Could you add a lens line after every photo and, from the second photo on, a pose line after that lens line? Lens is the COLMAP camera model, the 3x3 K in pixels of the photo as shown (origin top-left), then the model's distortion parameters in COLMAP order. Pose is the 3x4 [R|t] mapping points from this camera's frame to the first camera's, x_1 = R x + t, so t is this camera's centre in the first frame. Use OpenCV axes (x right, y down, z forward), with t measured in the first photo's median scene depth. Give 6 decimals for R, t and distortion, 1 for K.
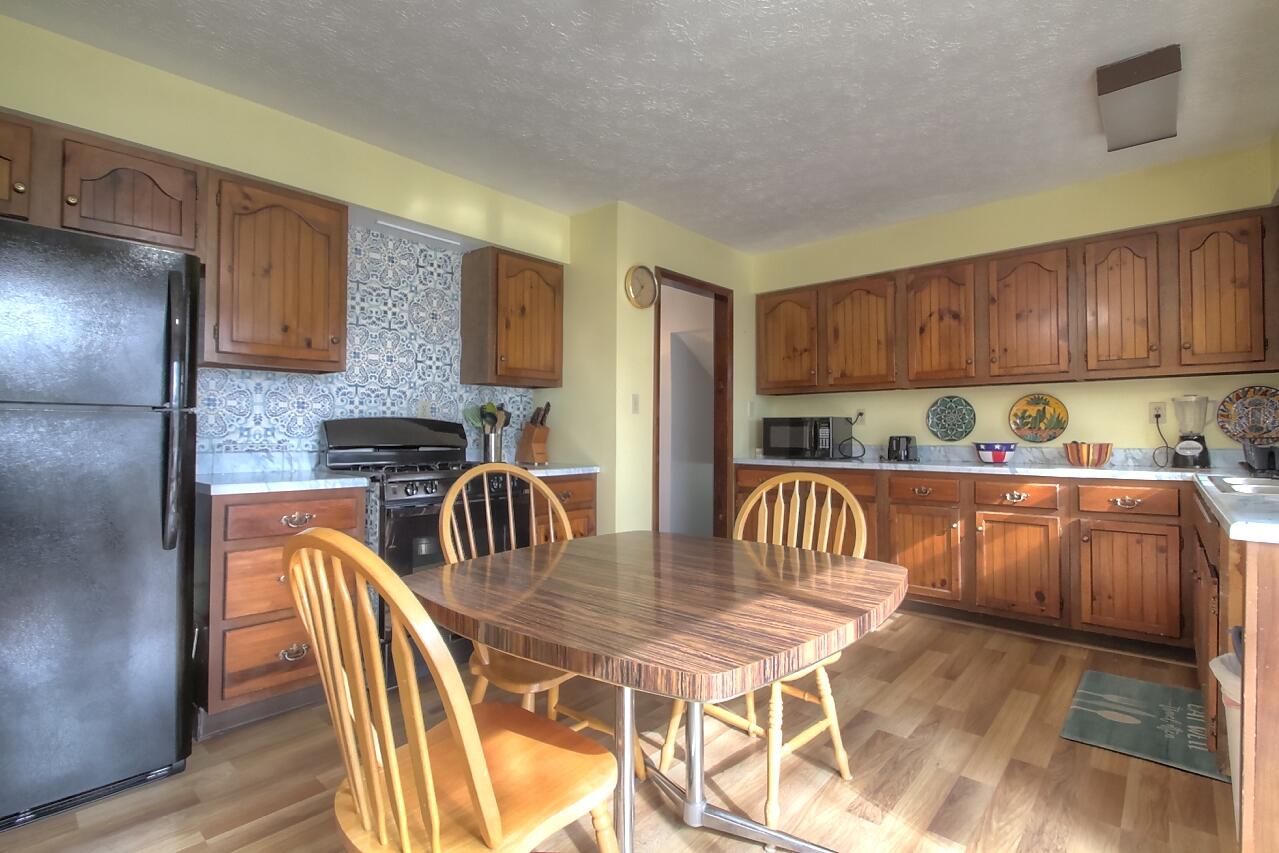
lens RADIAL K [[589.9, 0, 639.8], [0, 589.9, 421.8], [0, 0, 1]] dist [-0.004393, -0.004326]
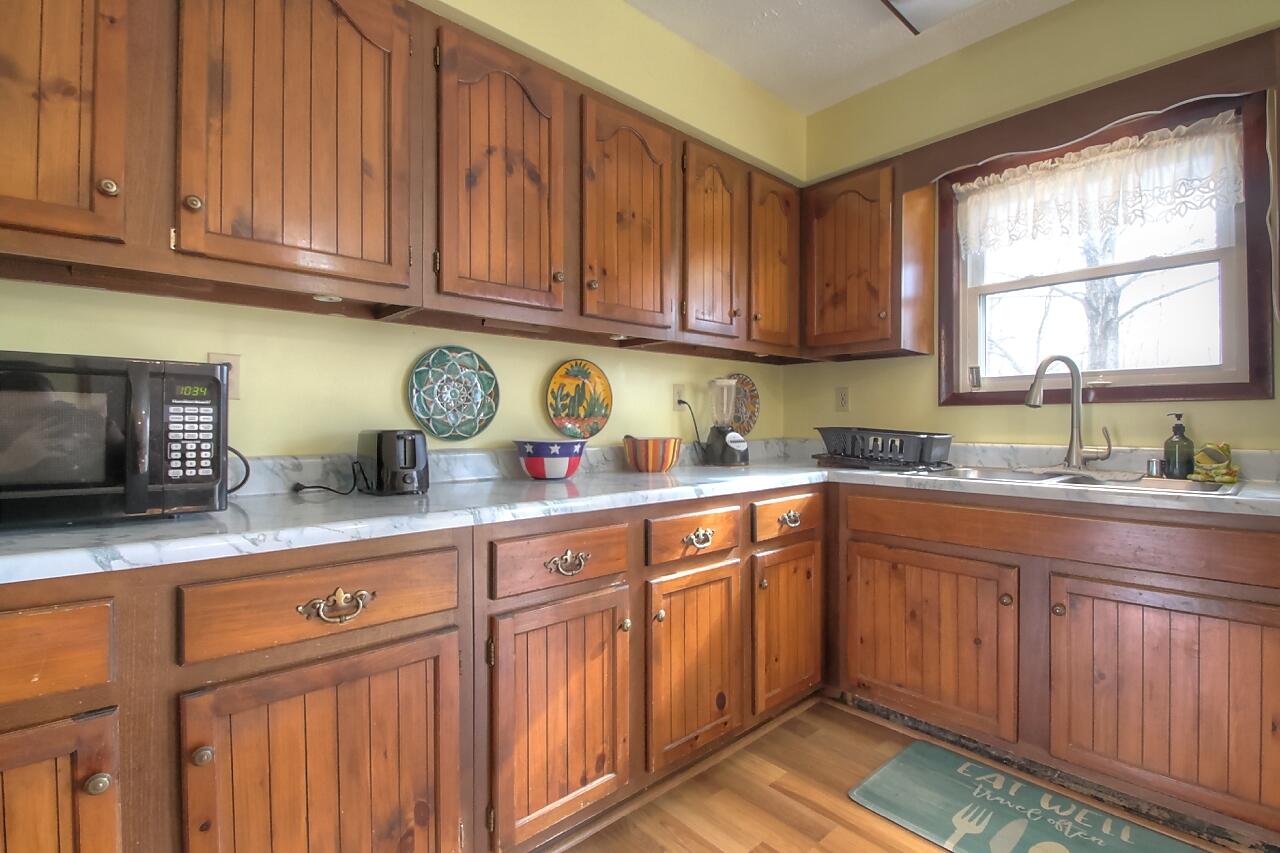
lens RADIAL K [[590.4, 0, 642.8], [0, 590.4, 423.8], [0, 0, 1]] dist [-0.004393, -0.004326]
pose [[0.118898, 0.012278, 0.992831, 0.077258], [-0.011228, 0.999876, -0.011020, 0.025688], [-0.992843, -0.009838, 0.119021, 0.866454]]
